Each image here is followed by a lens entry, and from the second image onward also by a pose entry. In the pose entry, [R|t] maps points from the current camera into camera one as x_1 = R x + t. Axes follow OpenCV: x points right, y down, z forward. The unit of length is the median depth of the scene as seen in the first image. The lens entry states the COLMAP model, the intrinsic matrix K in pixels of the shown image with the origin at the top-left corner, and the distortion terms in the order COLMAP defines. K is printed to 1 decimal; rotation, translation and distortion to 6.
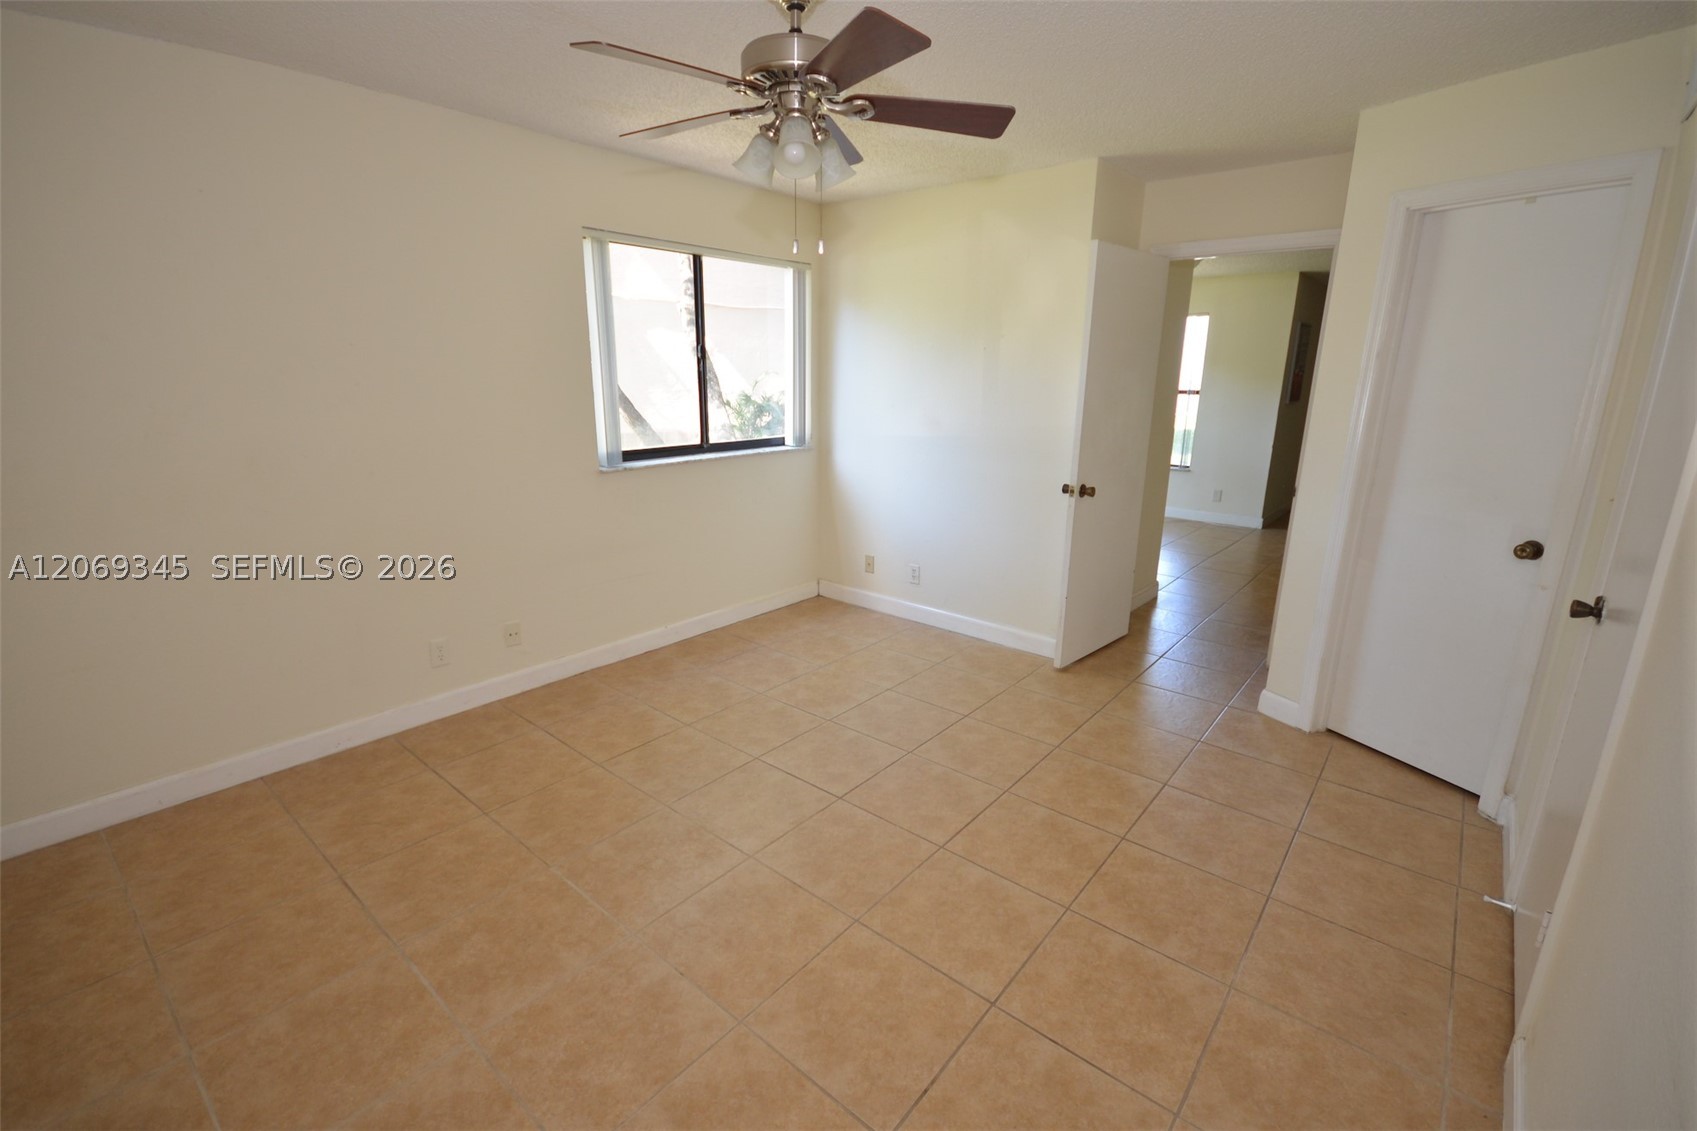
lens RADIAL K [[739.5, 0, 853.6], [0, 739.5, 563.6], [0, 0, 1]] dist [0.008585, -0.012000]
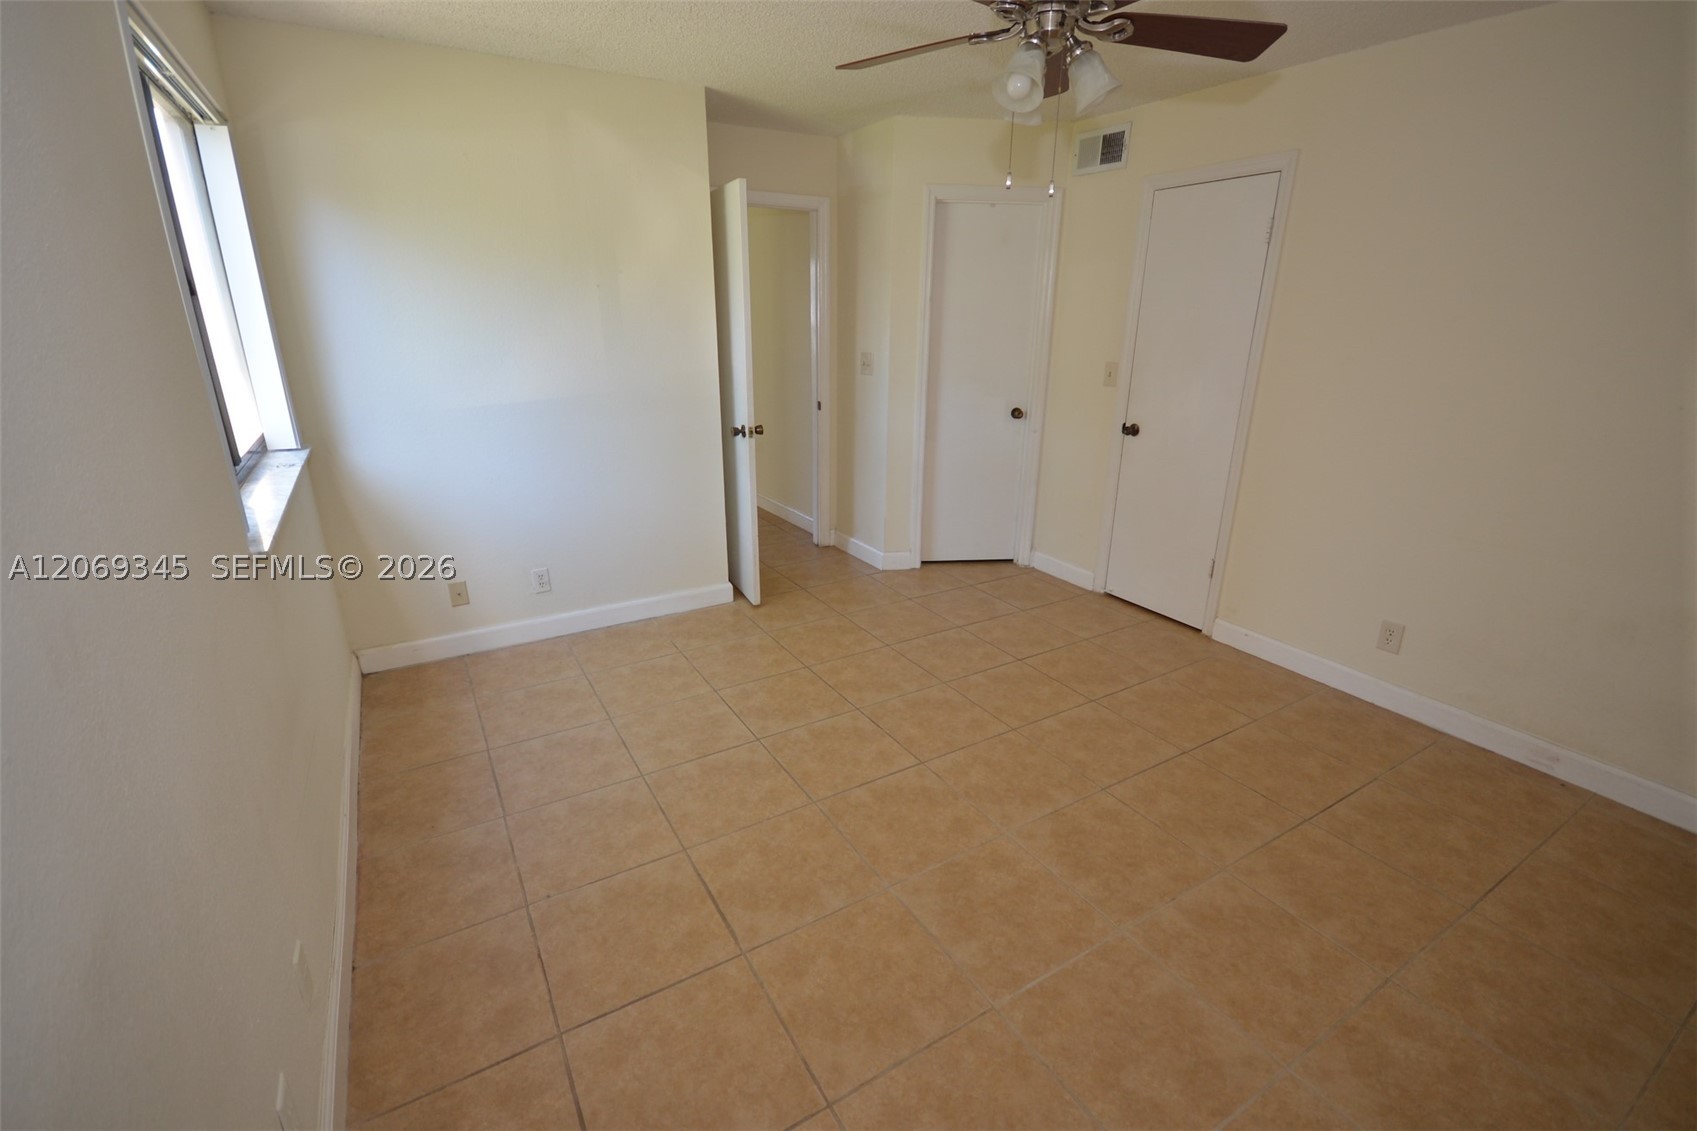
lens RADIAL K [[749.9, 0, 843.3], [0, 749.9, 558.5], [0, 0, 1]] dist [0.008017, -0.012528]
pose [[0.327868, -0.304854, 0.894185, -0.727268], [0.240426, 0.942266, 0.233090, -0.163240], [-0.913618, 0.138562, 0.382233, 0.578548]]
